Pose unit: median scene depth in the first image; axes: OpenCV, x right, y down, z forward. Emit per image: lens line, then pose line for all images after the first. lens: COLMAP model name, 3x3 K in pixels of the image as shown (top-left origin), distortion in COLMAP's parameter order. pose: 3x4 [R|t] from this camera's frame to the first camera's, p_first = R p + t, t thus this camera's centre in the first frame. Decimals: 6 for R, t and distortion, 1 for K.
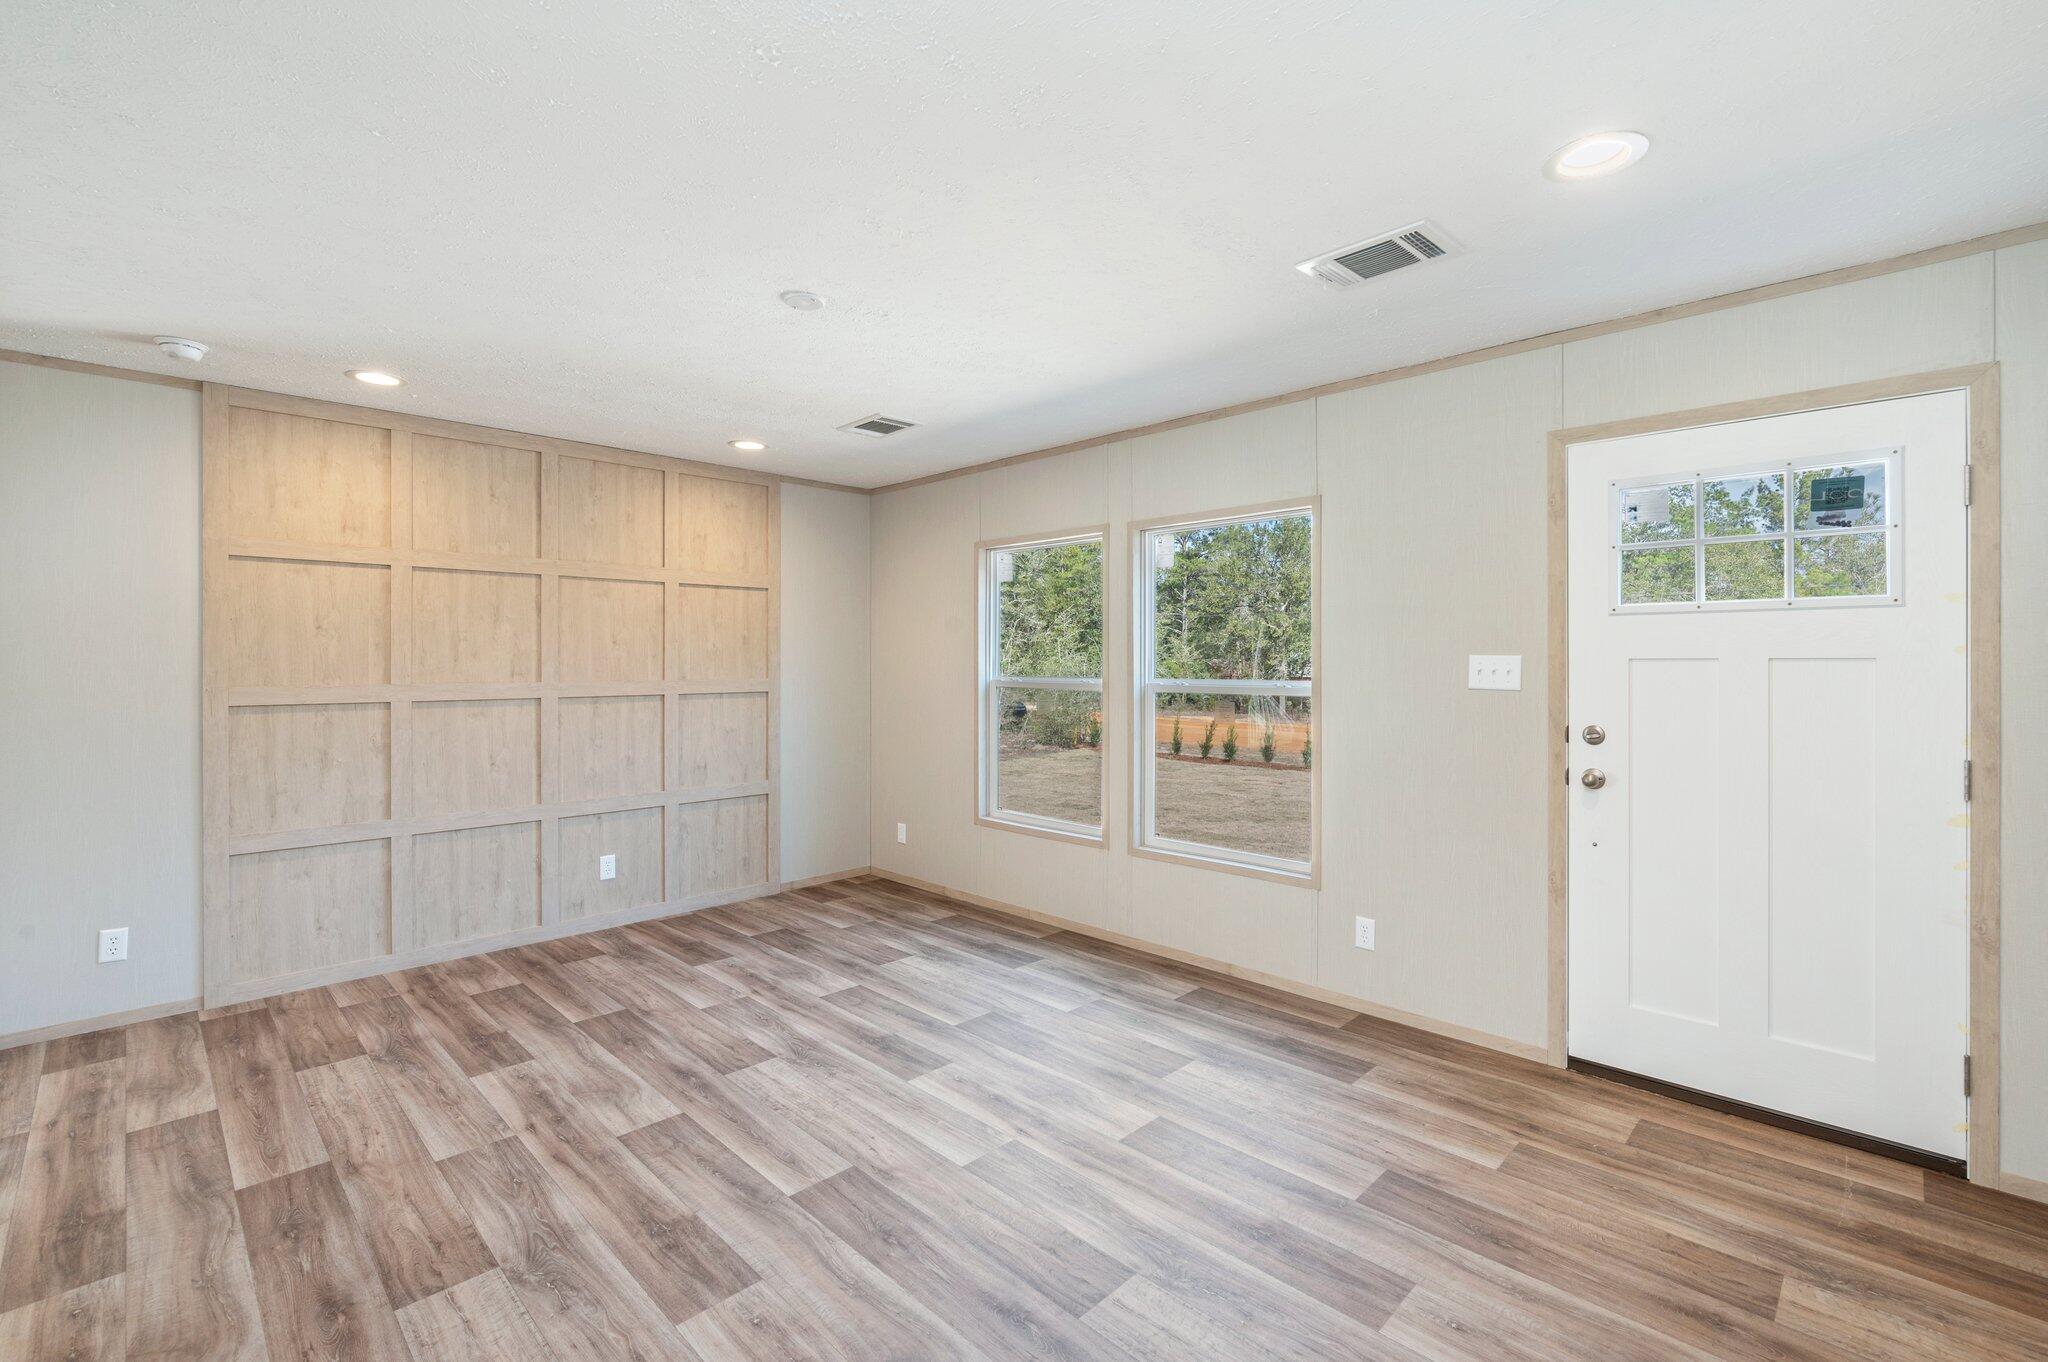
lens RADIAL K [[875.5, 0, 1011.1], [0, 875.5, 663.3], [0, 0, 1]] dist [-0.001964, 0.000026]
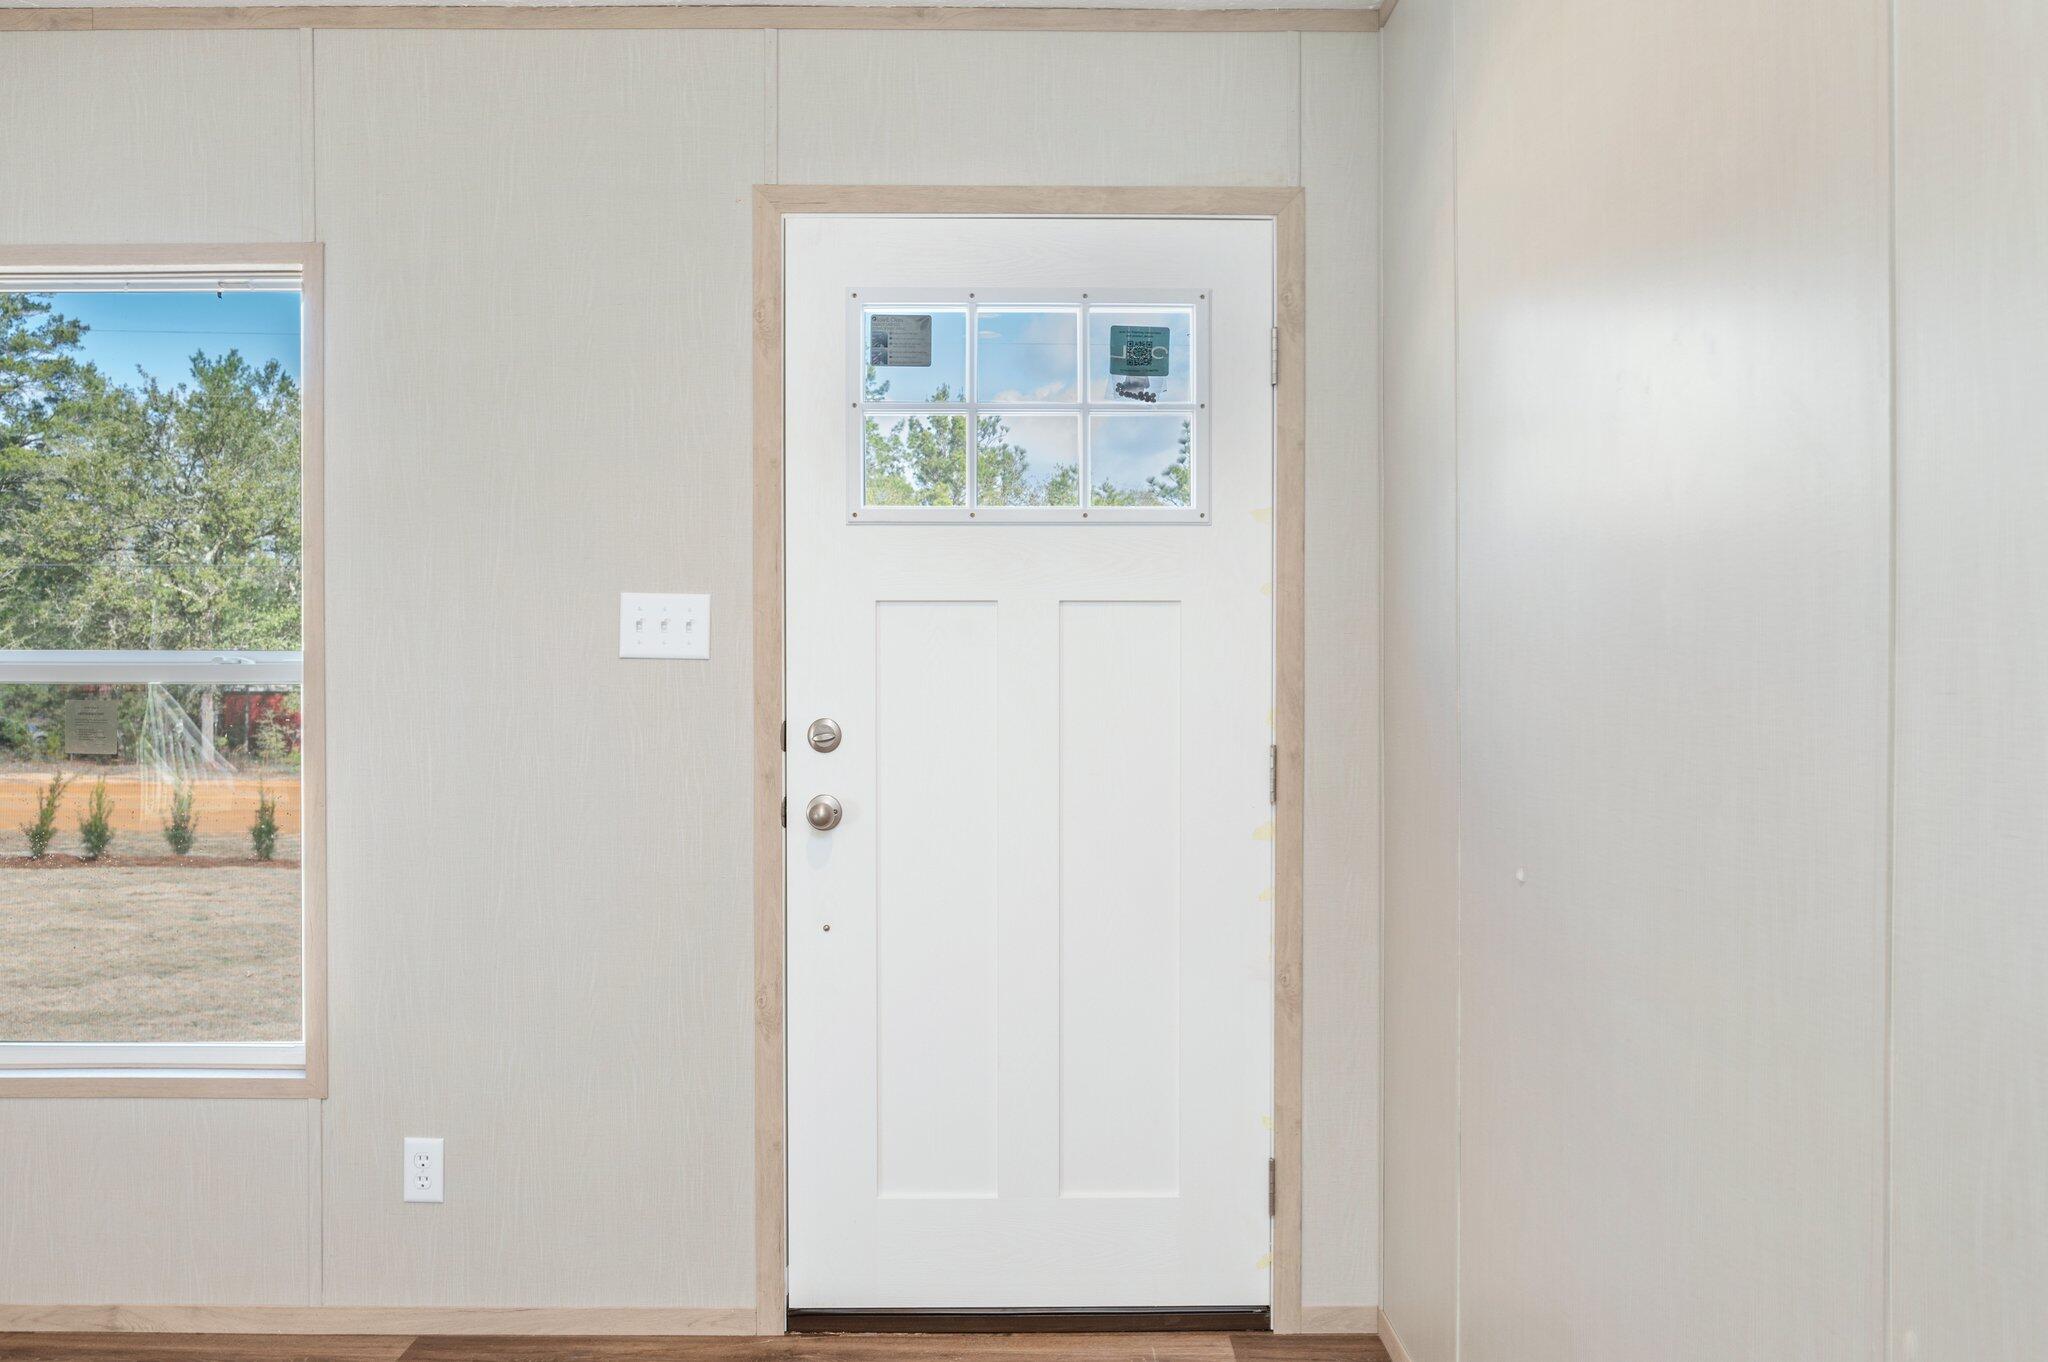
lens RADIAL K [[1577.4, 0, 1024.0], [0, 1577.4, 681.0], [0, 0, 1]] dist [-0.021374, 0.002879]
pose [[0.710386, -0.007261, 0.703775, 0.038240], [-0.000040, 0.999946, 0.010357, 0.034991], [-0.703813, -0.007386, 0.710347, 0.177818]]
